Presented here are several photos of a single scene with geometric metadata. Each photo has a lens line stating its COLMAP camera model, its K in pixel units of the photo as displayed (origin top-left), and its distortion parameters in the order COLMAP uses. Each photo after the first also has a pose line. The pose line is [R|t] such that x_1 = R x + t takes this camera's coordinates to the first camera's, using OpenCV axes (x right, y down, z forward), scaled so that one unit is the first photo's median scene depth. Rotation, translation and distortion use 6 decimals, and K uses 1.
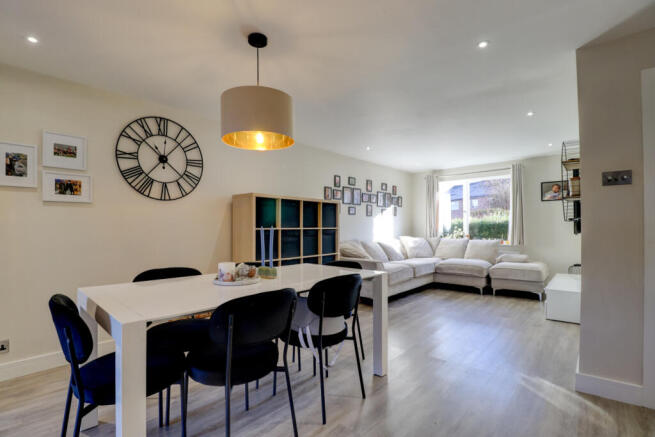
lens RADIAL K [[324.4, 0, 327.5], [0, 324.4, 218.5], [0, 0, 1]] dist [-0.000383, -0.000134]
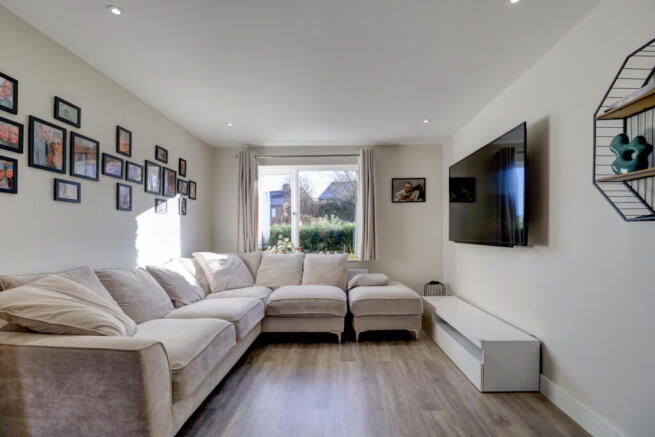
lens RADIAL K [[309.0, 0, 338.5], [0, 309.0, 237.8], [0, 0, 1]] dist [0.000698, -0.007964]
pose [[0.758029, -0.002187, 0.652217, 0.079262], [-0.016370, 0.999616, 0.022377, 0.016295], [-0.652016, -0.027639, 0.757702, 0.511139]]
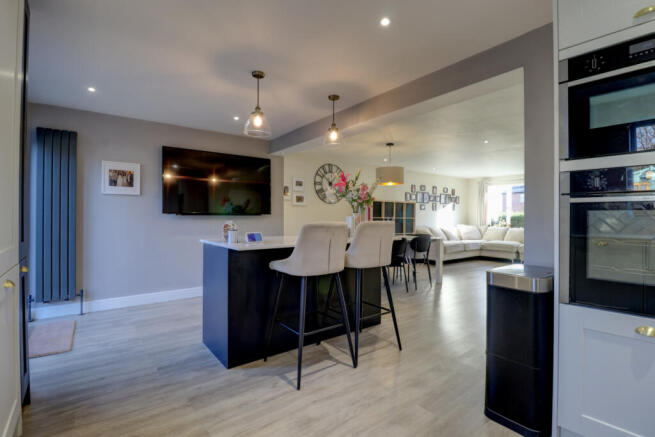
lens RADIAL K [[320.7, 0, 317.9], [0, 320.7, 215.4], [0, 0, 1]] dist [0.000267, -0.000007]
pose [[0.976315, 0.011029, -0.216074, -0.077787], [-0.006649, 0.999758, 0.020989, -0.012736], [0.216253, -0.019055, 0.976151, -0.573752]]
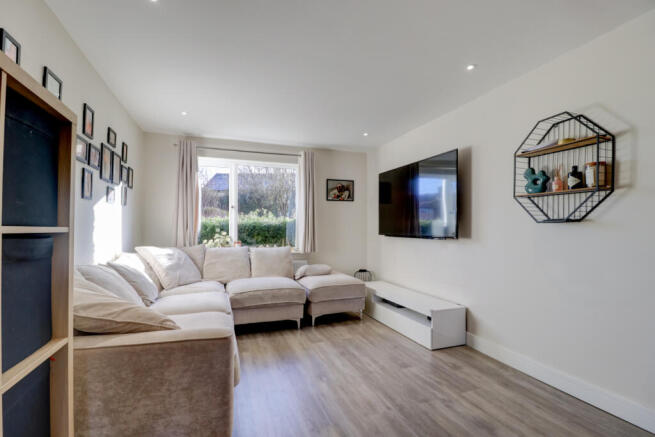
lens RADIAL K [[305.3, 0, 327.1], [0, 305.3, 226.2], [0, 0, 1]] dist [-0.002400, -0.000264]
pose [[0.475437, 0.018086, 0.879564, -0.056007], [-0.029679, 0.999549, -0.004511, 0.018740], [-0.879249, -0.023960, 0.475760, 0.596373]]
